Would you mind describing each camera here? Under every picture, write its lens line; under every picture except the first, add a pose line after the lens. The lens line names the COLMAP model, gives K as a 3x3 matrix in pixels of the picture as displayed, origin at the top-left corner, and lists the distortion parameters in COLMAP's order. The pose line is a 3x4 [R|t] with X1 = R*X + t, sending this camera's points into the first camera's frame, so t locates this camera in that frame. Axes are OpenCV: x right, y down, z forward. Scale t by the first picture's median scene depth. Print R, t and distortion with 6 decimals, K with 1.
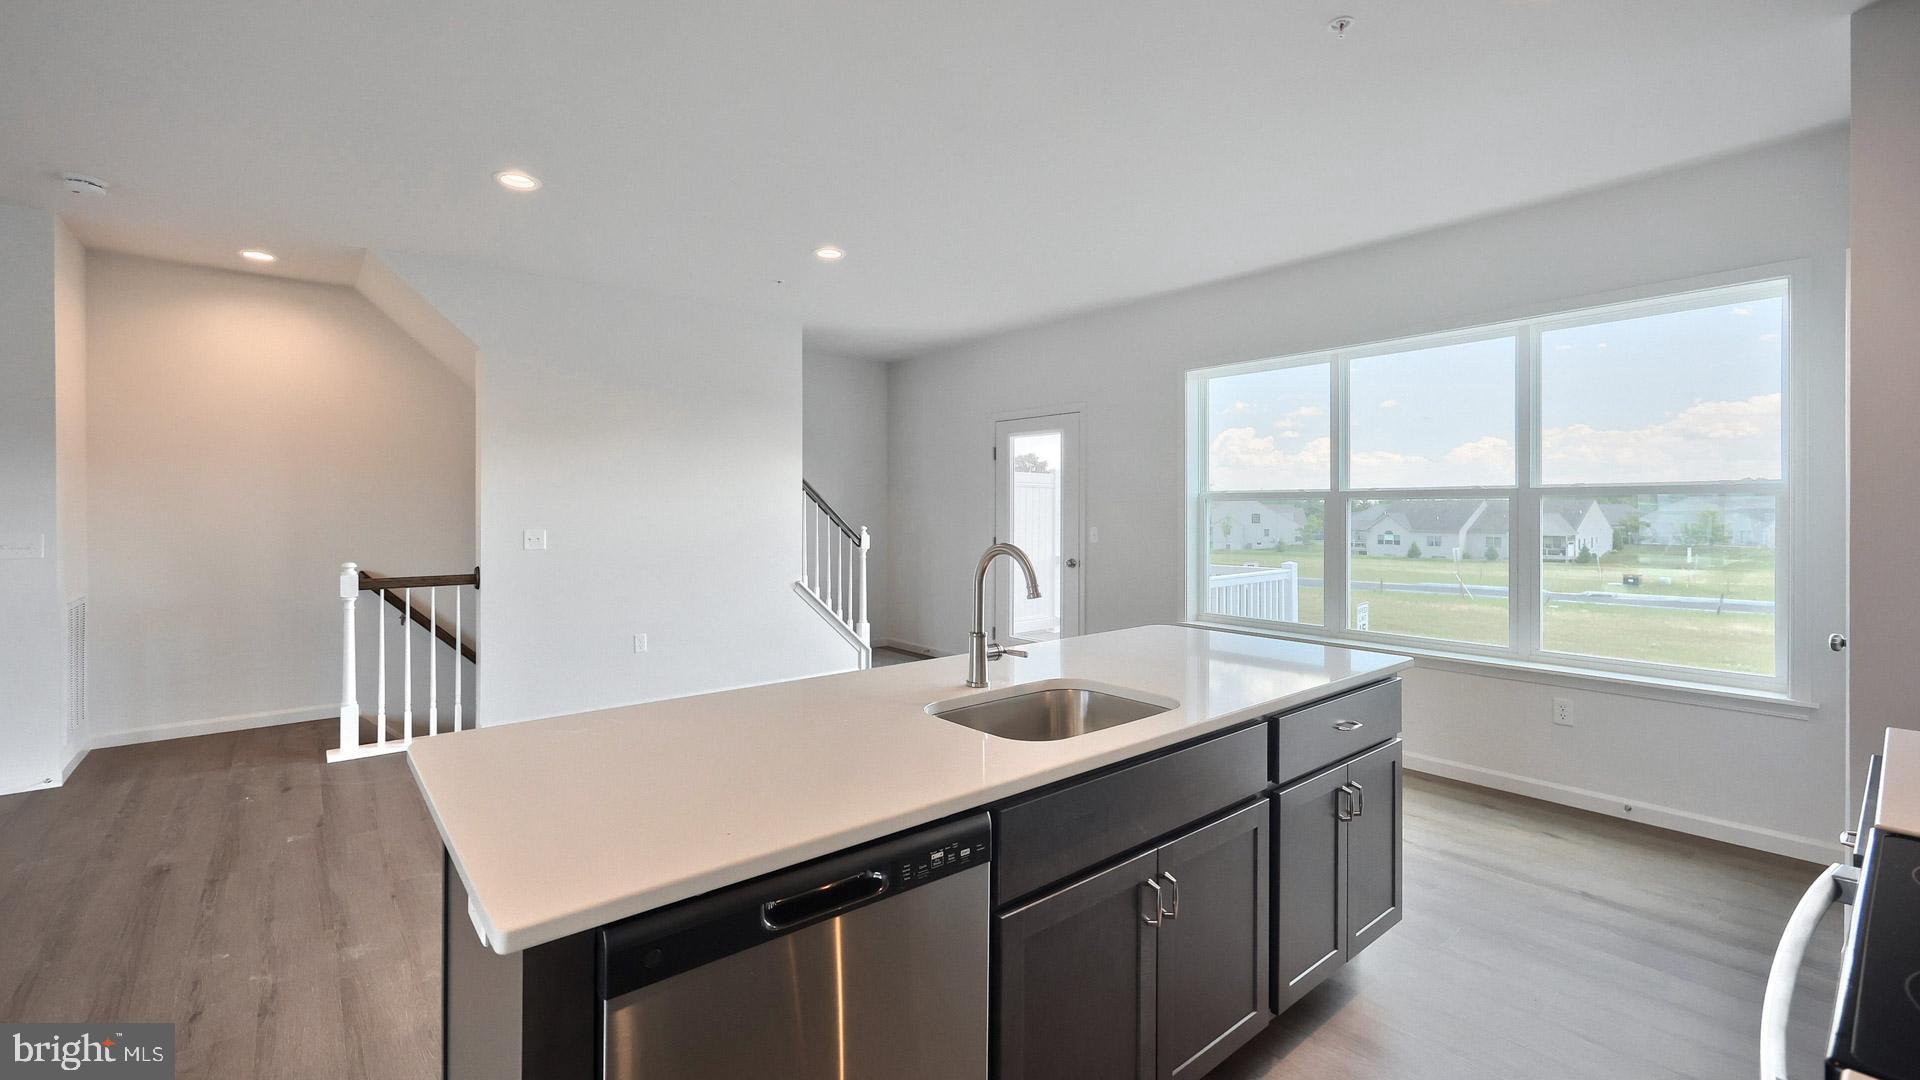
lens RADIAL K [[800.7, 0, 921.2], [0, 800.7, 509.4], [0, 0, 1]] dist [0.002487, -0.000394]
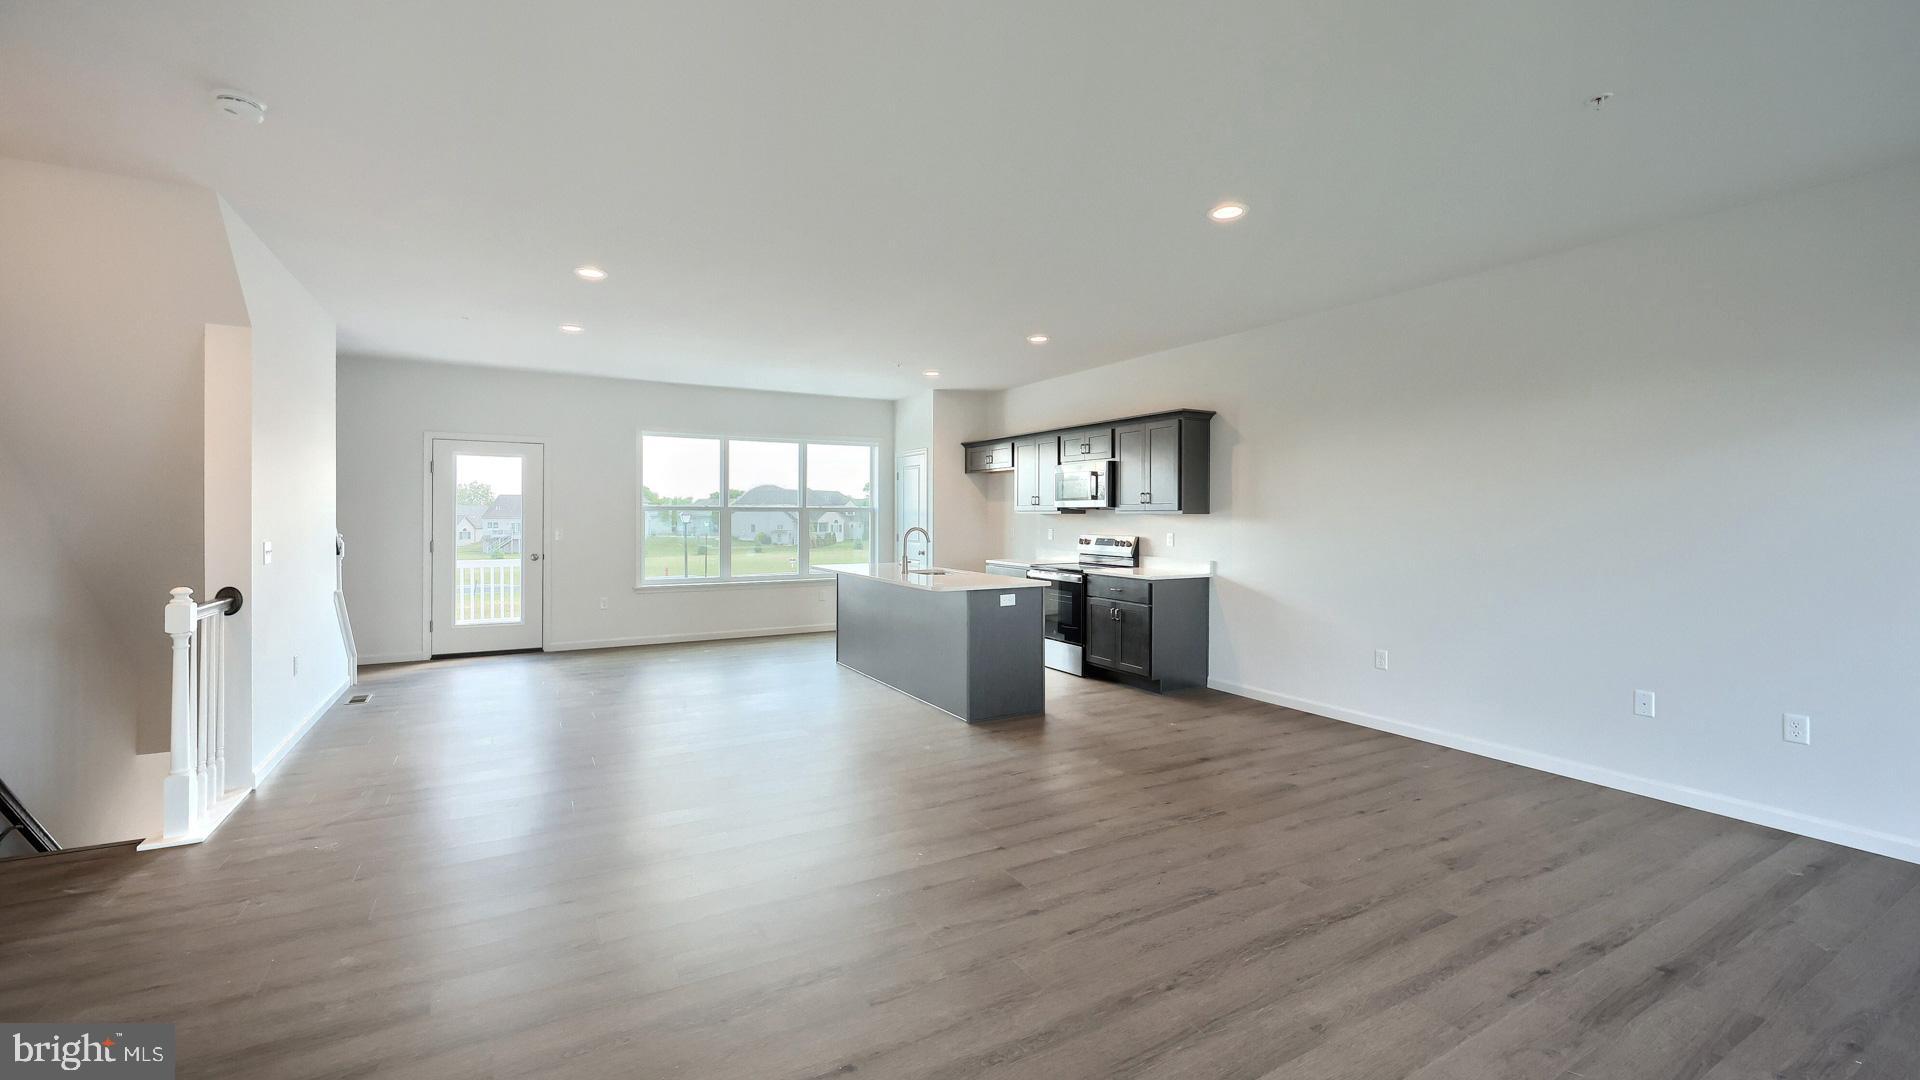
lens RADIAL K [[790.6, 0, 941.8], [0, 790.6, 515.7], [0, 0, 1]] dist [-0.000704, -0.000105]
pose [[0.166200, -0.001218, 0.986091, -1.300012], [0.002476, 0.999997, 0.000818, -0.001009], [-0.986089, 0.002305, 0.166202, 0.152454]]
